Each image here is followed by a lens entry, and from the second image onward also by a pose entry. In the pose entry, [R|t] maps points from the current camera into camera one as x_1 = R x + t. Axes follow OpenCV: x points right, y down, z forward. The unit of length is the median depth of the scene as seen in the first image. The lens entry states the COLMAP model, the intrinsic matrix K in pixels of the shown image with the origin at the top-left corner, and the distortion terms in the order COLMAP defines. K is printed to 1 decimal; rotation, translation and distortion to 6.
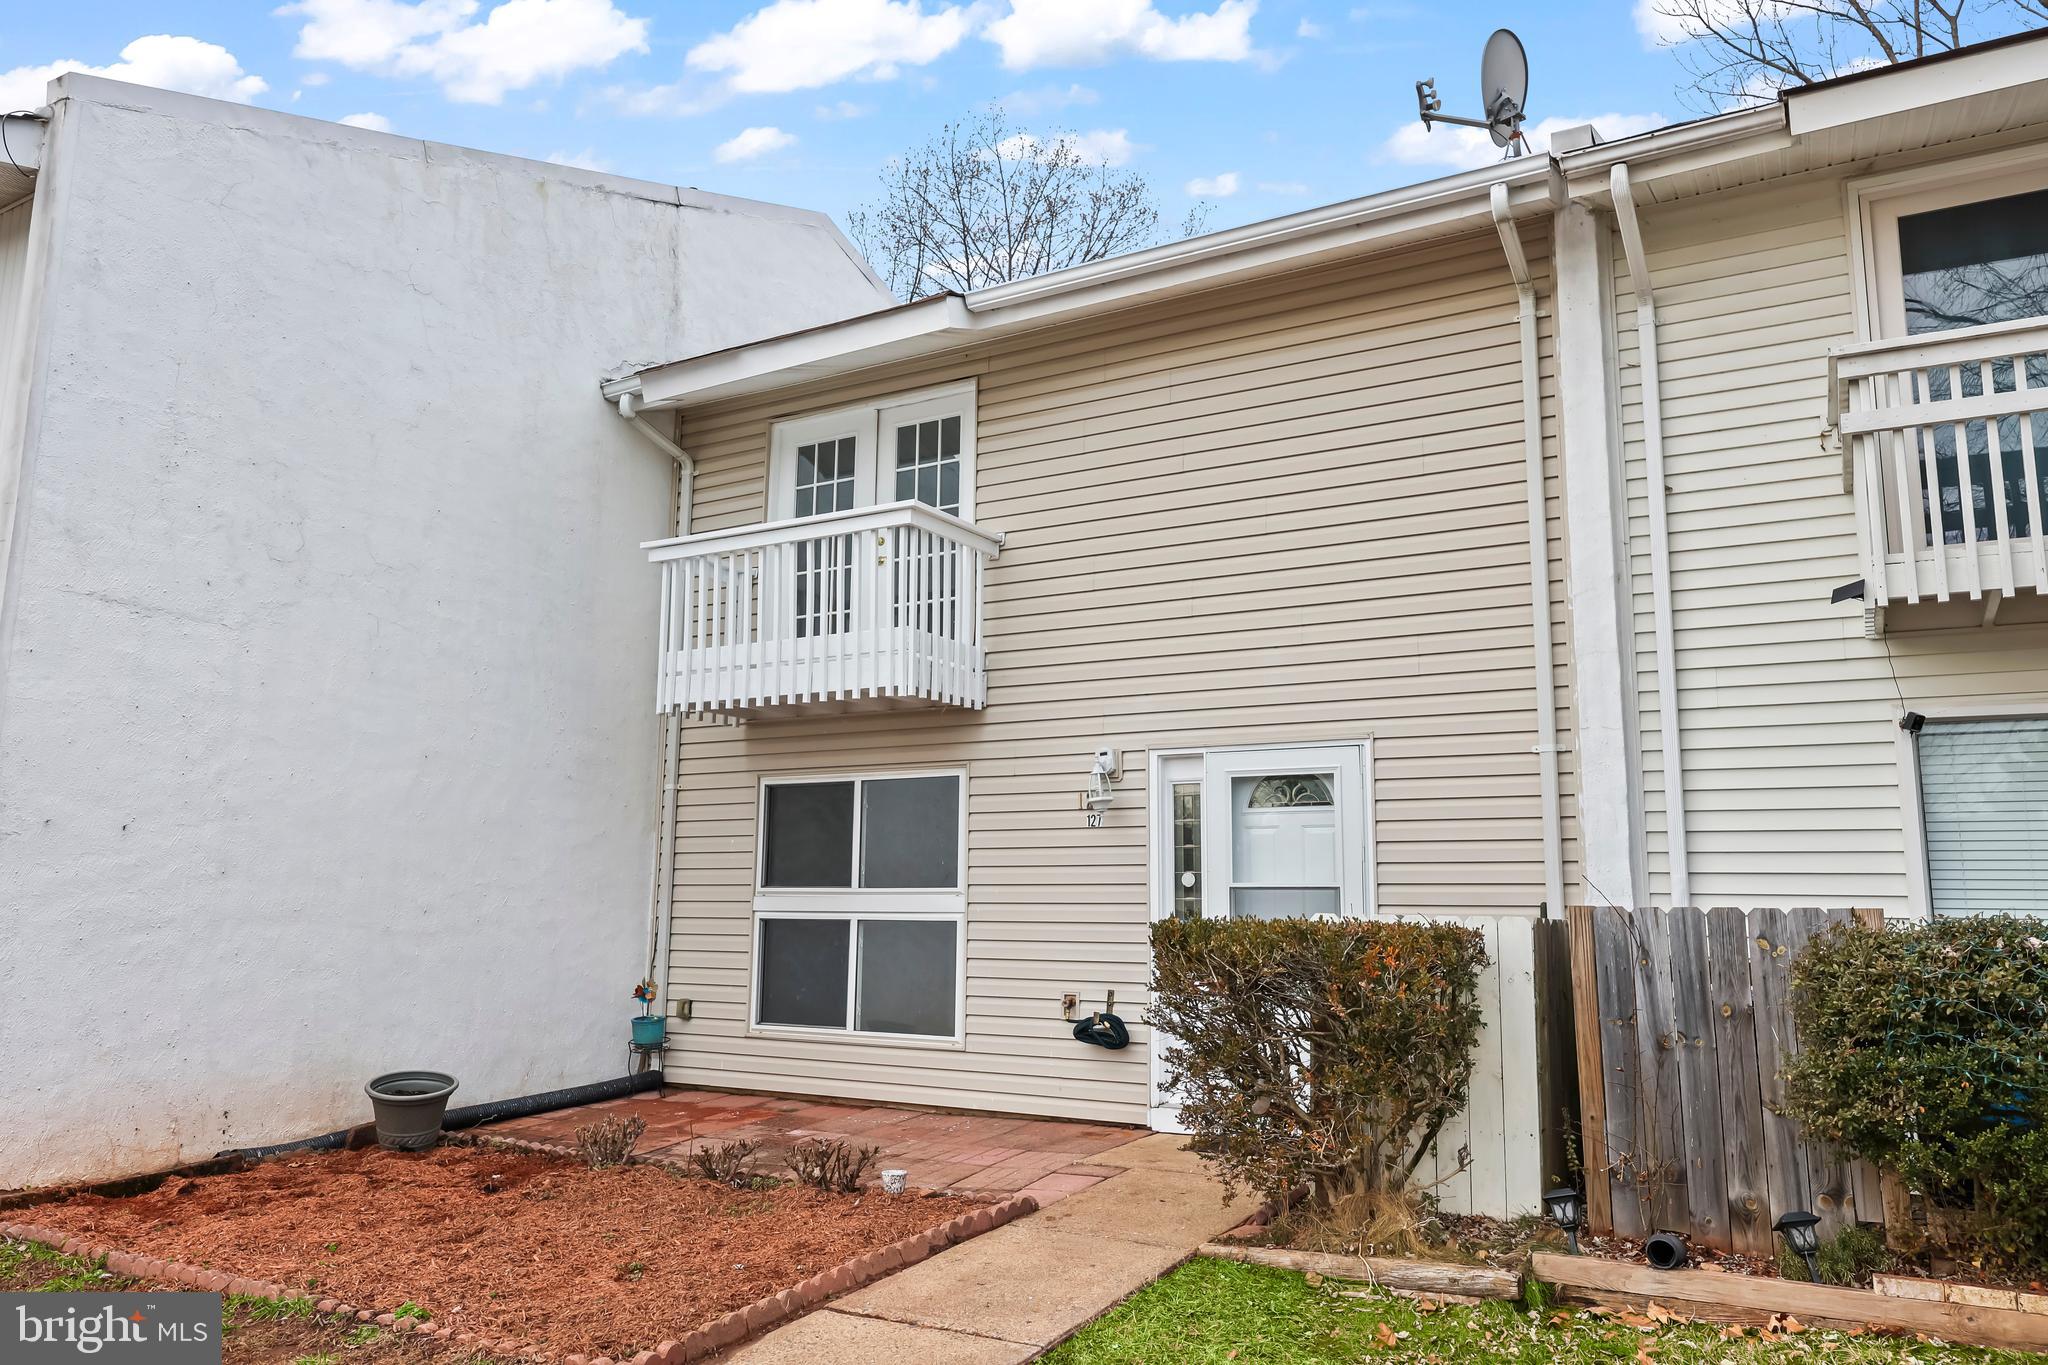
lens RADIAL K [[1428.3, 0, 1024.3], [0, 1428.3, 677.1], [0, 0, 1]] dist [-0.001722, 0.000904]
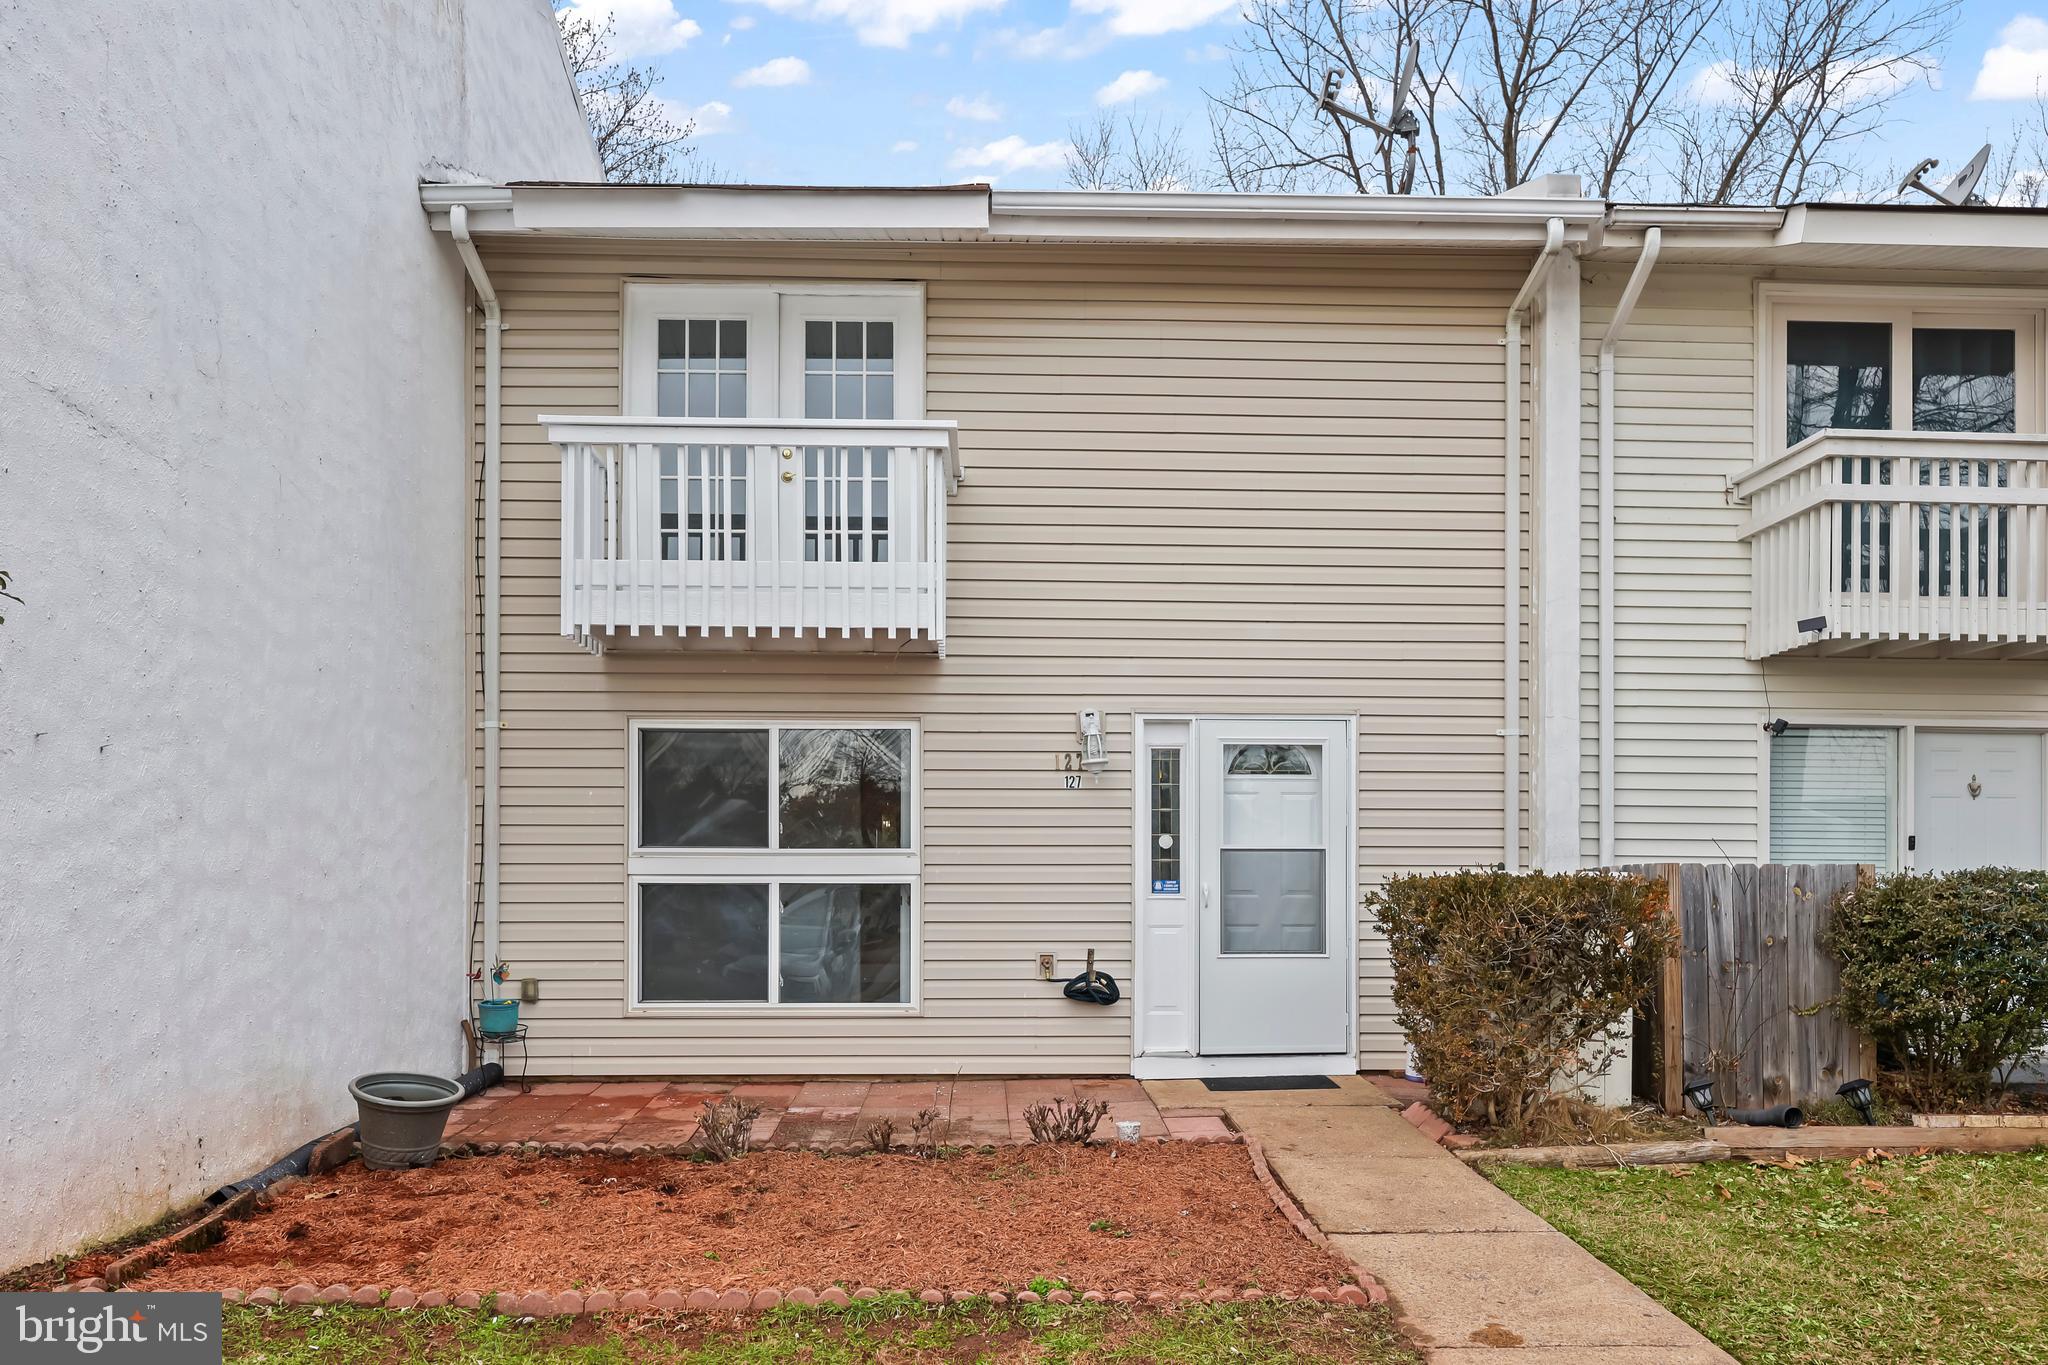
lens RADIAL K [[1527.0, 0, 1020.3], [0, 1527.0, 882.5], [0, 0, 1]] dist [0.001950, 0.001959]
pose [[0.850927, -0.004127, 0.525268, -0.525871], [-0.079276, 0.987506, 0.136185, 0.027660], [-0.519267, -0.157525, 0.839969, 0.117638]]
